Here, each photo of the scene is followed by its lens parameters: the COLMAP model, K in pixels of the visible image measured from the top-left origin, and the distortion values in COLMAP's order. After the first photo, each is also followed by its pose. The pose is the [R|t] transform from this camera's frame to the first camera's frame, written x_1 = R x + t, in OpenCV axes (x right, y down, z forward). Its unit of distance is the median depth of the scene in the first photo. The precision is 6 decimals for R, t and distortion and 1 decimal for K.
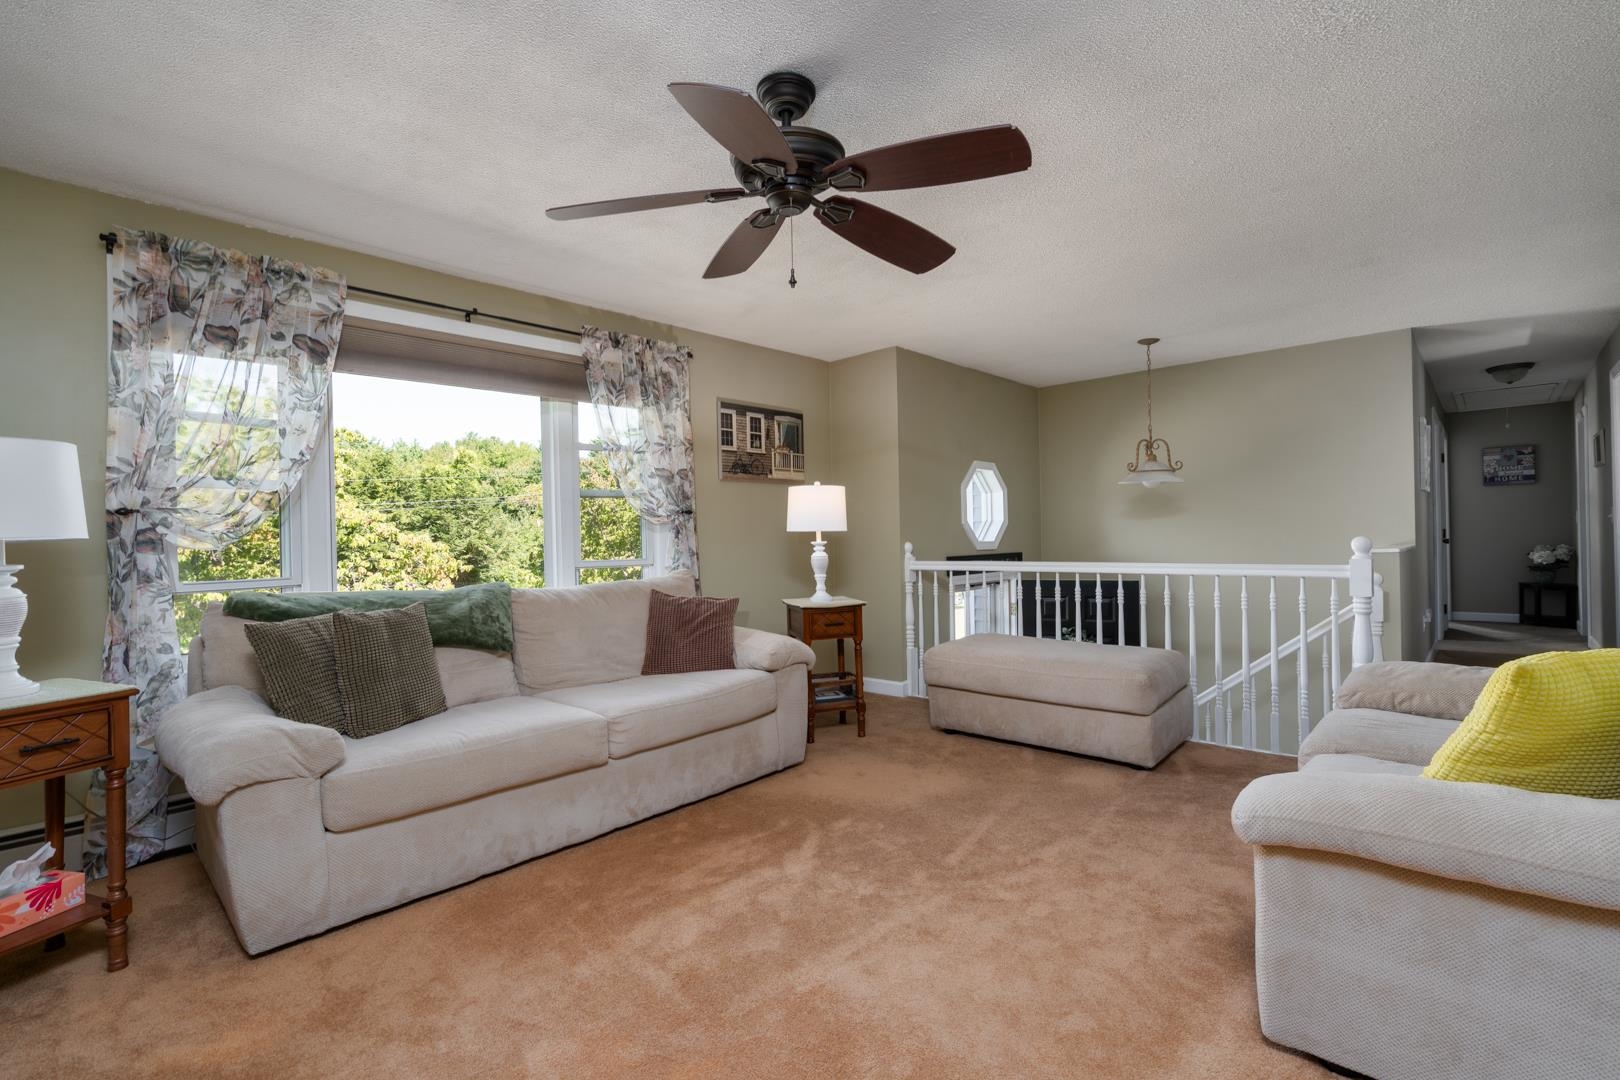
lens RADIAL K [[737.7, 0, 803.7], [0, 737.7, 533.1], [0, 0, 1]] dist [-0.005767, 0.001676]
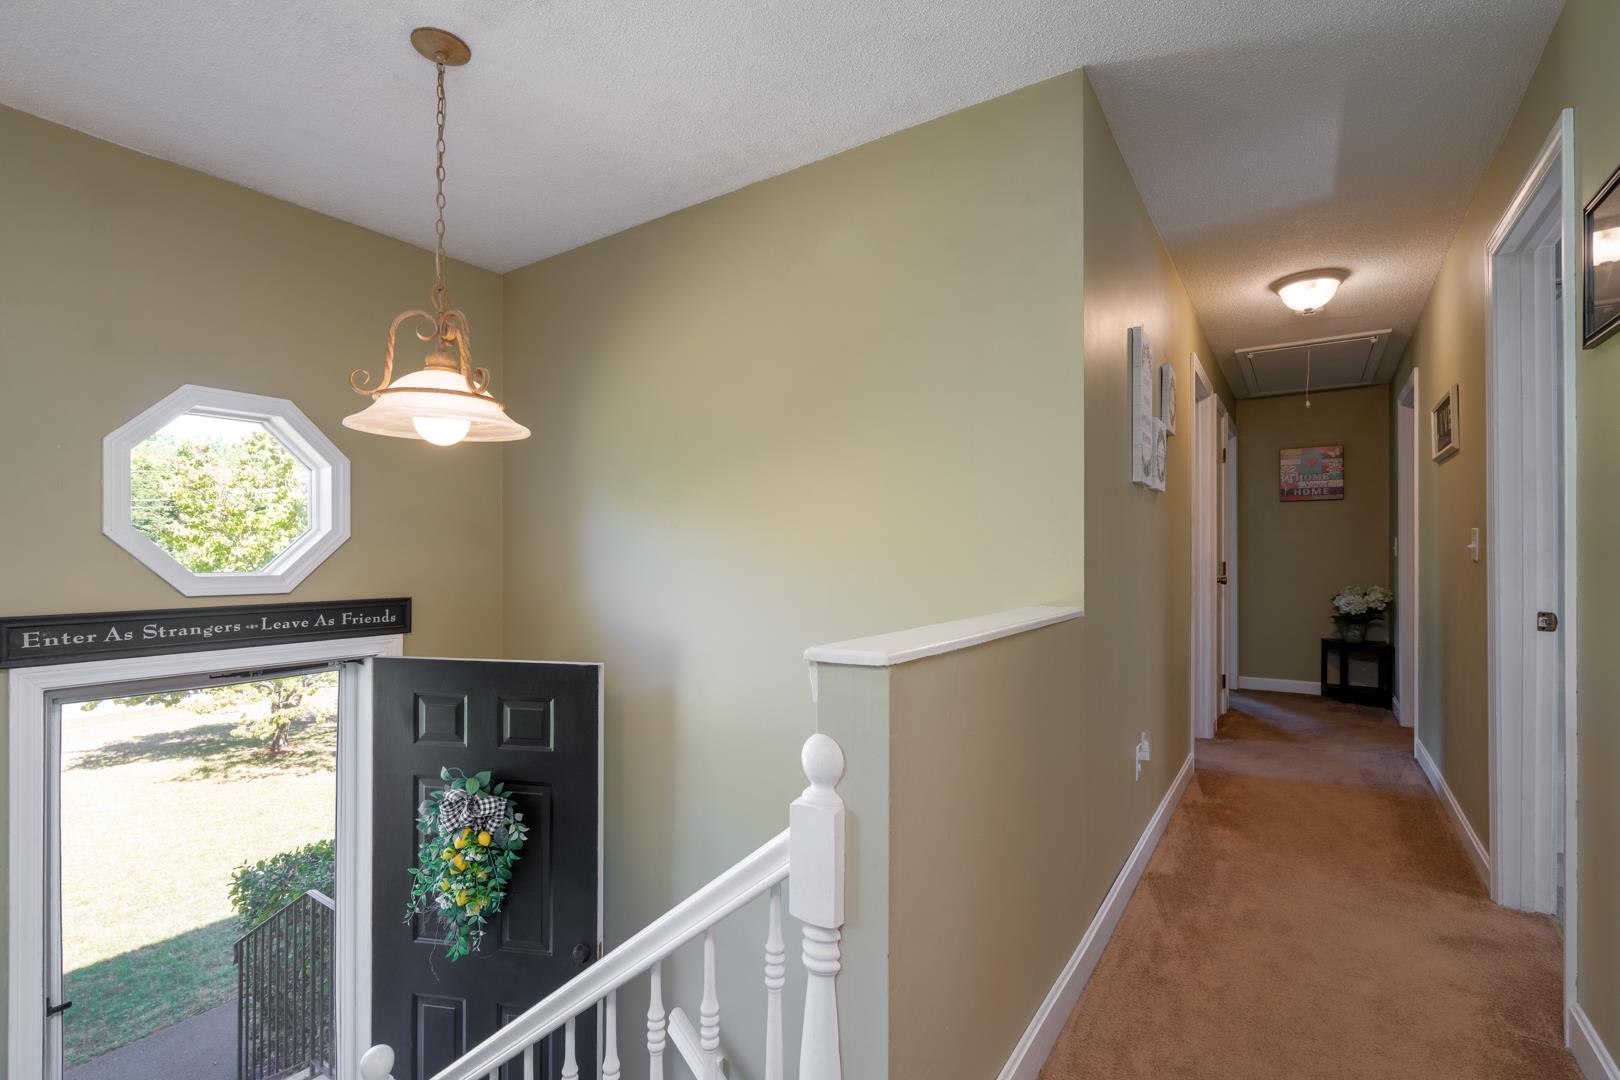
lens RADIAL K [[737.7, 0, 812.2], [0, 737.7, 547.4], [0, 0, 1]] dist [-0.005767, 0.001676]
pose [[0.986446, 0.020739, 0.162769, 0.376715], [-0.019813, 0.999777, -0.007309, -0.005903], [-0.162884, 0.003985, 0.986637, 0.384372]]
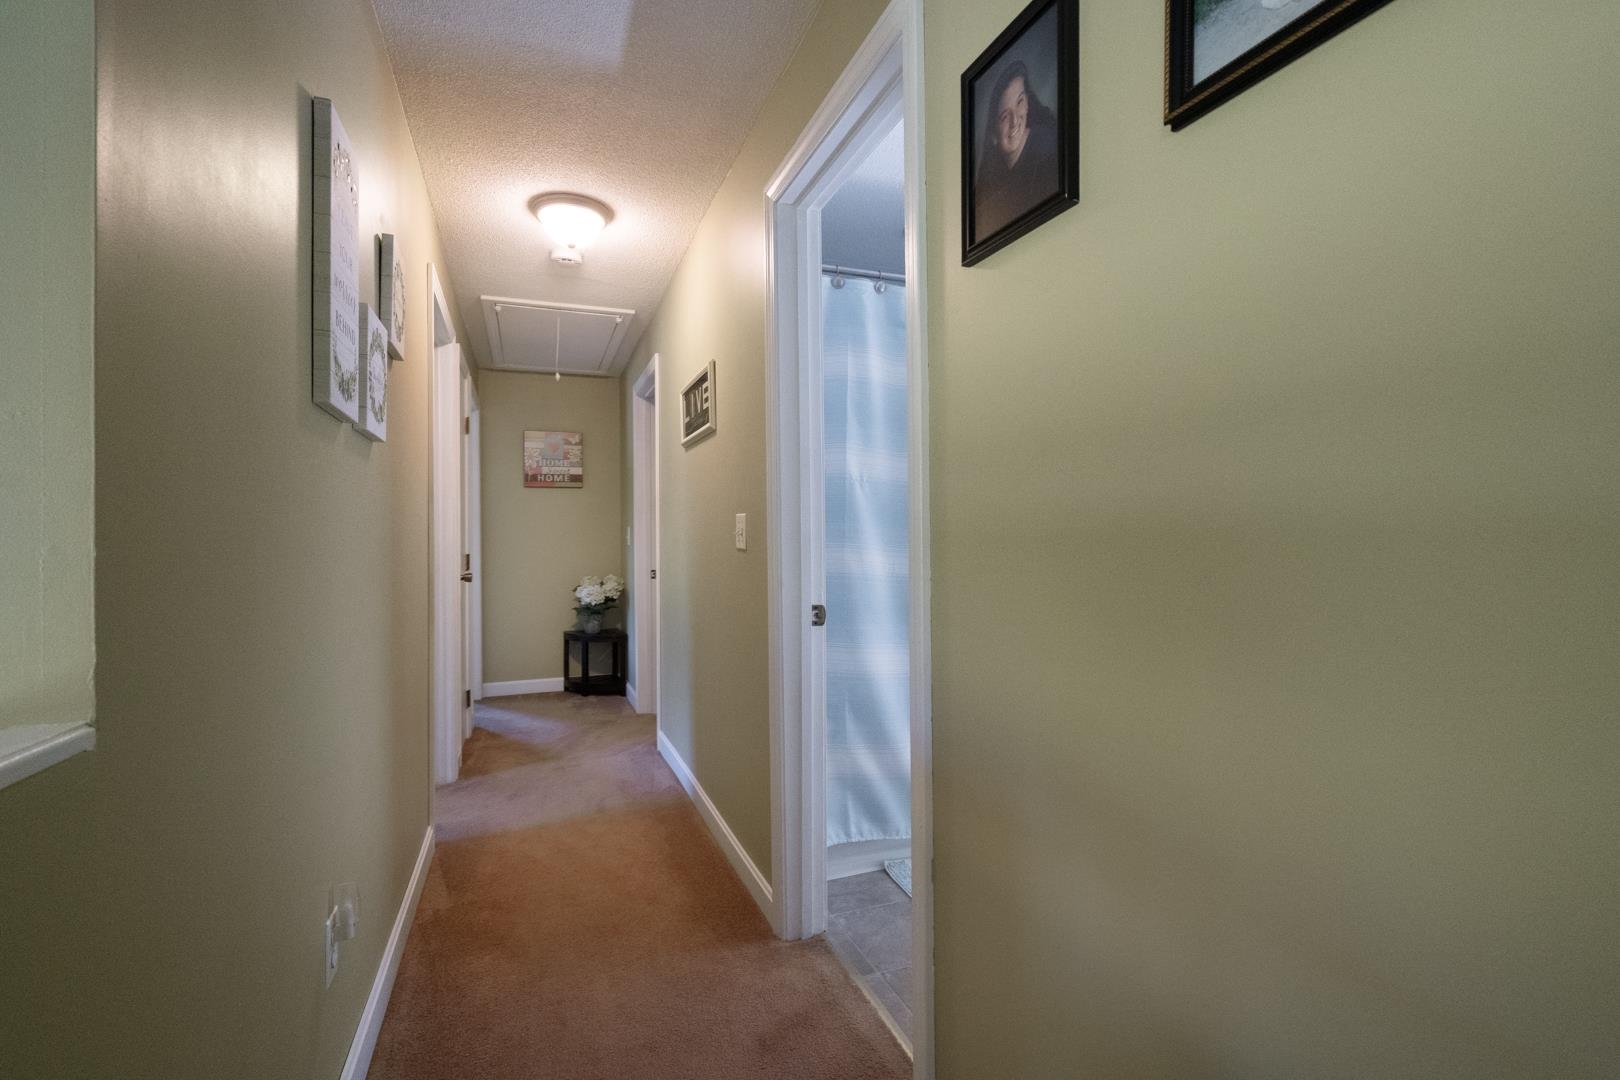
lens RADIAL K [[737.7, 0, 808.2], [0, 737.7, 540.2], [0, 0, 1]] dist [-0.005767, 0.001676]
pose [[0.438153, 0.016052, 0.898757, 0.463909], [-0.003182, 0.999862, -0.016307, -0.007291], [-0.898895, 0.004285, 0.438143, 0.503701]]
